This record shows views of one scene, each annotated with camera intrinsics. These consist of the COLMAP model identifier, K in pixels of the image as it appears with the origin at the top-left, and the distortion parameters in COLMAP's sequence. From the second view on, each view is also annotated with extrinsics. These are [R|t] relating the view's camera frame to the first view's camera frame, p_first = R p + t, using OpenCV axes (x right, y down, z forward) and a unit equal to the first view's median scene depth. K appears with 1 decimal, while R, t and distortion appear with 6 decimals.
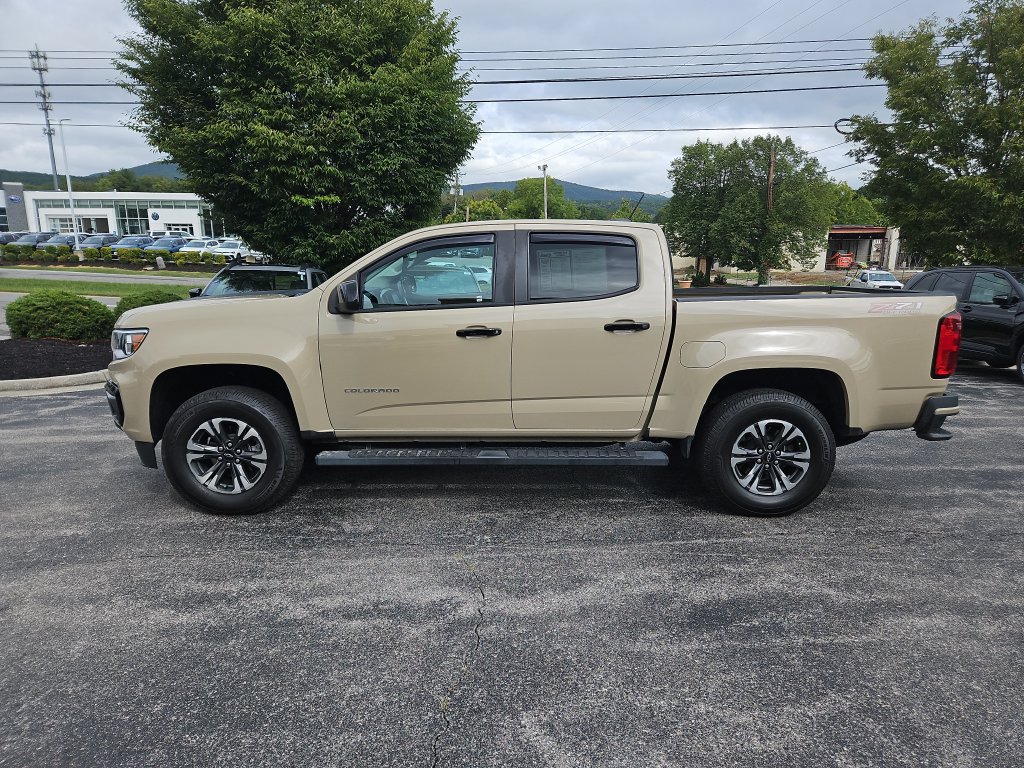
lens RADIAL K [[687.5, 0, 511.8], [0, 687.5, 386.0], [0, 0, 1]] dist [0.072174, -0.062158]
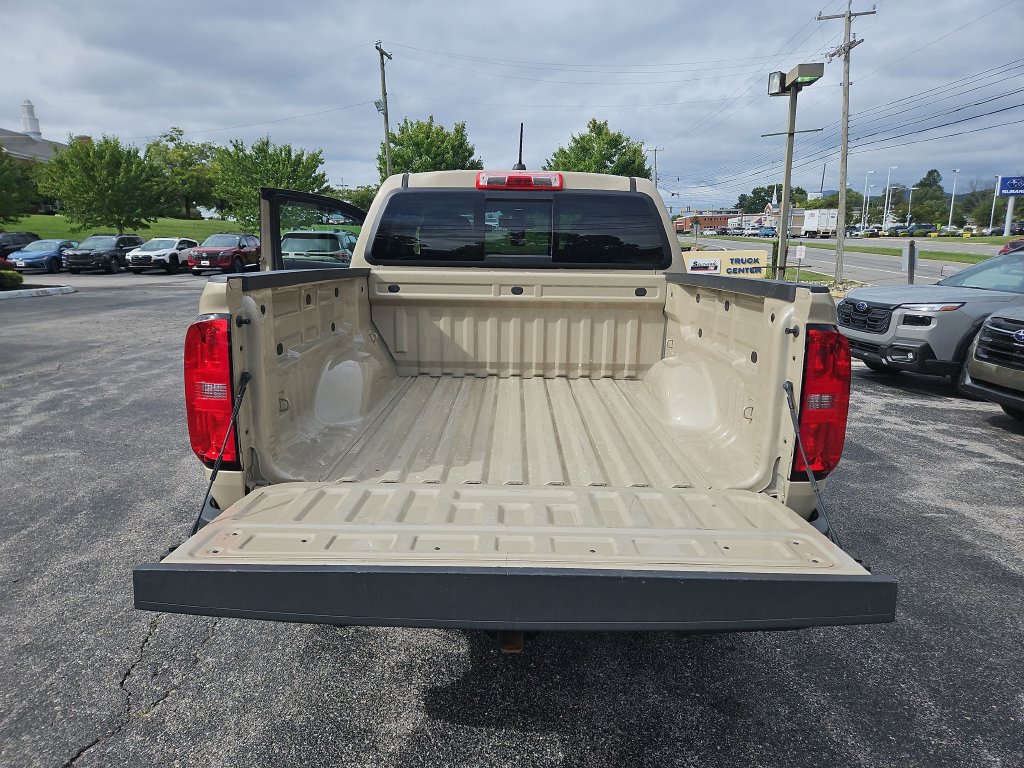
lens RADIAL K [[687.5, 0, 509.4], [0, 687.5, 392.7], [0, 0, 1]] dist [0.072174, -0.062158]
pose [[-0.010897, 0.211387, -0.977342, 1.368003], [-0.194566, 0.958270, 0.209432, -0.244801], [0.980829, 0.192440, 0.030687, 1.520098]]
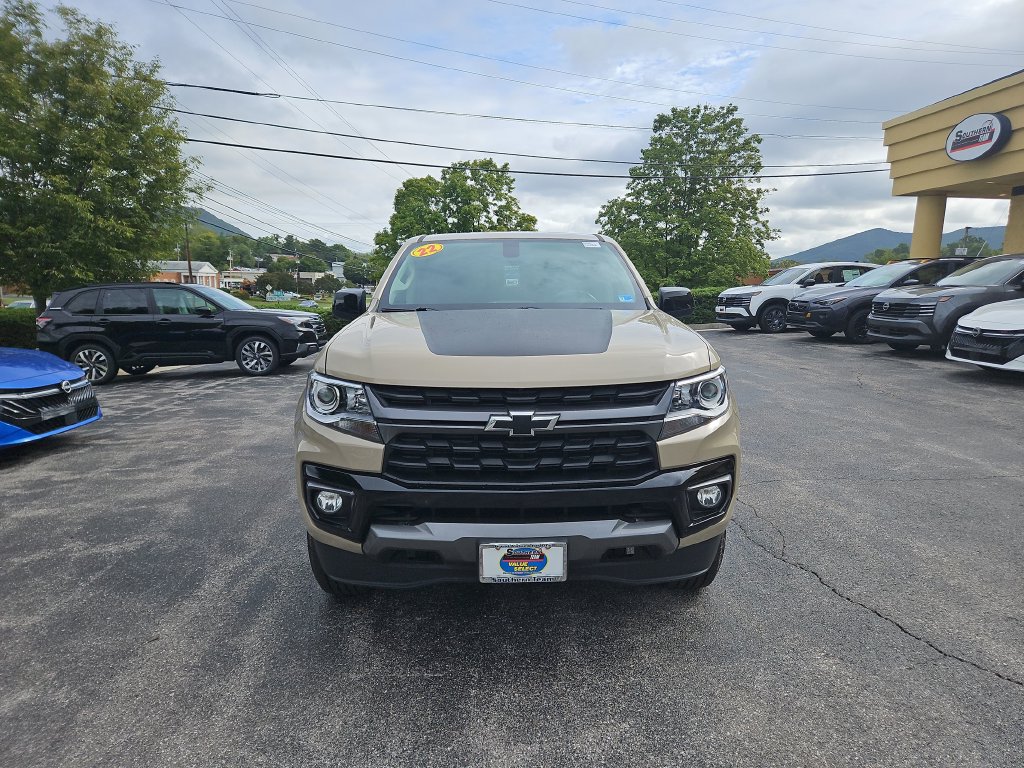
lens RADIAL K [[687.5, 0, 512.2], [0, 687.5, 387.5], [0, 0, 1]] dist [0.072174, -0.062158]
pose [[-0.009823, -0.148289, 0.988895, -1.533027], [0.186357, 0.971346, 0.147509, -0.247672], [-0.982433, 0.185737, 0.018093, 1.534033]]
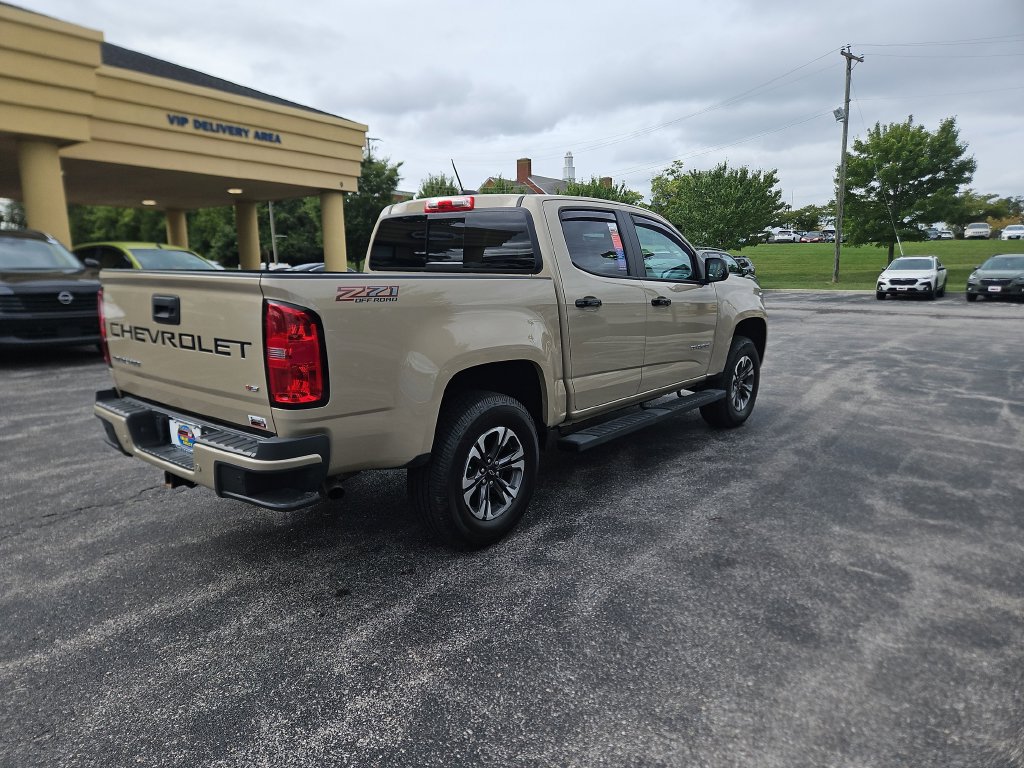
lens RADIAL K [[687.5, 0, 499.0], [0, 687.5, 398.0], [0, 0, 1]] dist [0.072174, -0.062158]
pose [[-0.646246, 0.148783, -0.748485, 1.267563], [-0.136623, 0.942407, 0.305291, -0.402249], [0.750800, 0.299554, -0.588700, 2.463055]]
